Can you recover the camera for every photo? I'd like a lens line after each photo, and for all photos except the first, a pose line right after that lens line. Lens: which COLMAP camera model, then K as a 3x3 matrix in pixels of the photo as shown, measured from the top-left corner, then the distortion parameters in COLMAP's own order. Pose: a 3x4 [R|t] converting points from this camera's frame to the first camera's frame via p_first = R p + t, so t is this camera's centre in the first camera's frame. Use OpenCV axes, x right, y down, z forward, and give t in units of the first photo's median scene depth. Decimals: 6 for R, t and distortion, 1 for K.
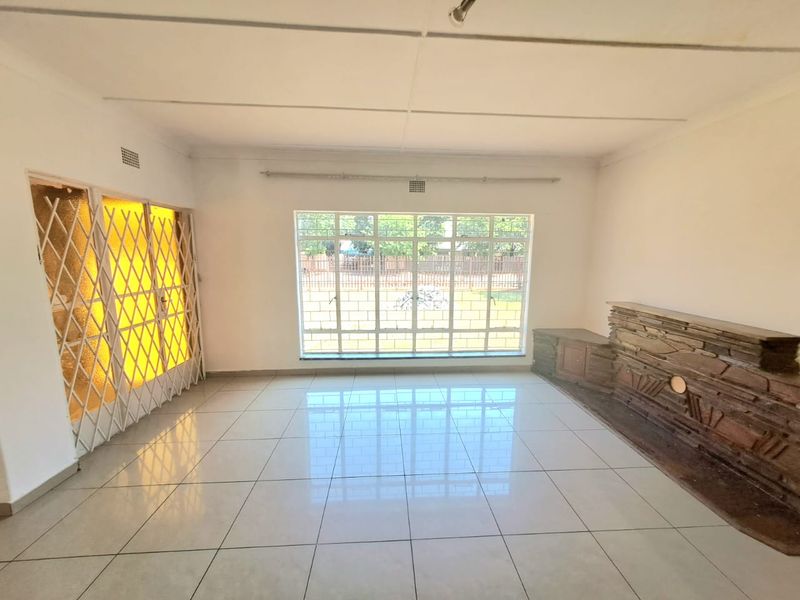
lens RADIAL K [[313.4, 0, 402.2], [0, 313.4, 302.8], [0, 0, 1]] dist [0.001836, -0.000442]
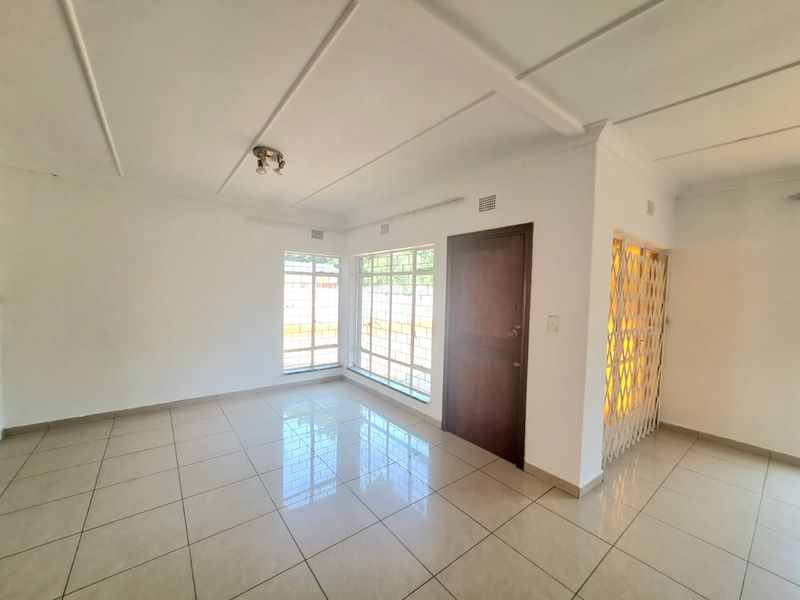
lens RADIAL K [[313.4, 0, 397.8], [0, 313.4, 301.3], [0, 0, 1]] dist [0.001836, -0.000442]
pose [[0.567263, 0.039959, -0.822567, -0.308578], [-0.148607, 0.987393, -0.054517, 0.035963], [0.810018, 0.153164, 0.566050, -0.197960]]
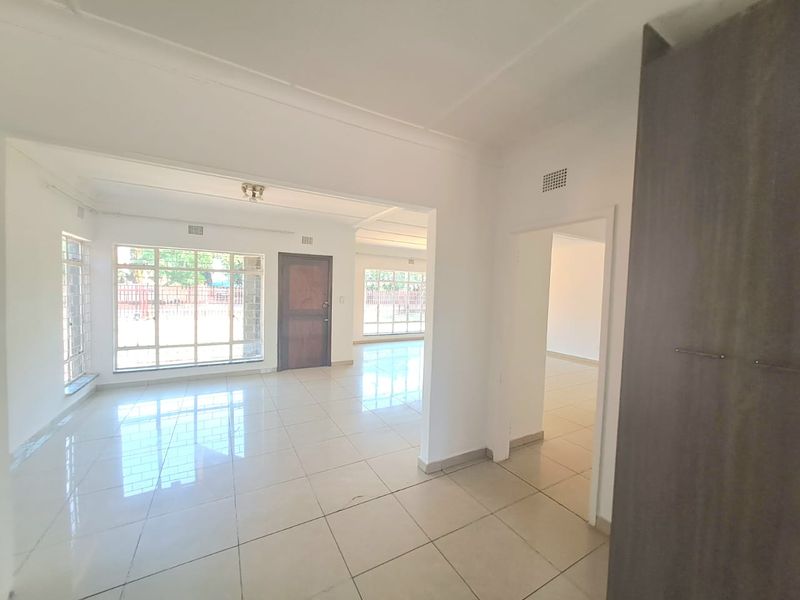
lens RADIAL K [[313.4, 0, 397.9], [0, 313.4, 300.5], [0, 0, 1]] dist [0.001836, -0.000442]
pose [[0.898586, 0.006188, 0.438754, -1.054330], [0.043549, 0.993706, -0.103207, 0.170173], [-0.436632, 0.111848, 0.892661, -1.049270]]
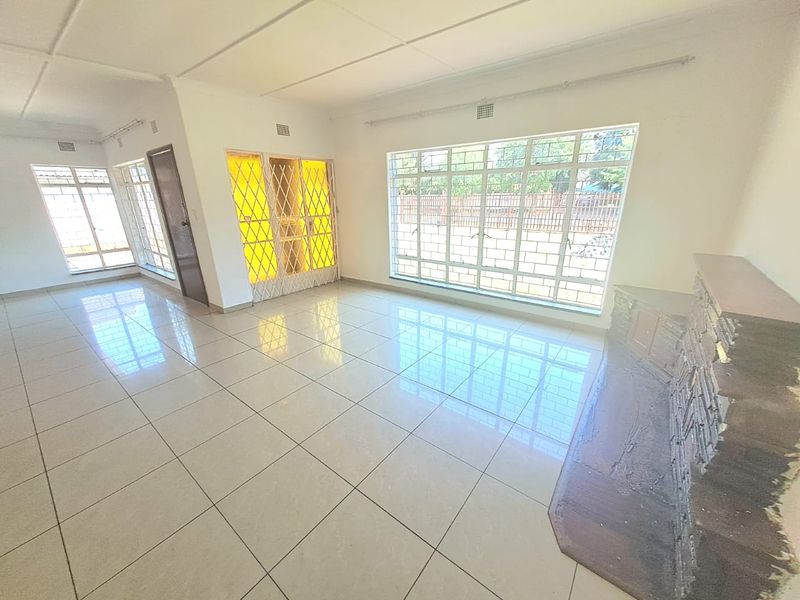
lens RADIAL K [[313.4, 0, 397.8], [0, 313.4, 304.7], [0, 0, 1]] dist [0.001836, -0.000442]
pose [[0.746846, 0.205136, -0.632566, 0.525764], [-0.079992, 0.972038, 0.220780, 0.003757], [0.660168, -0.114289, 0.742372, 0.063846]]
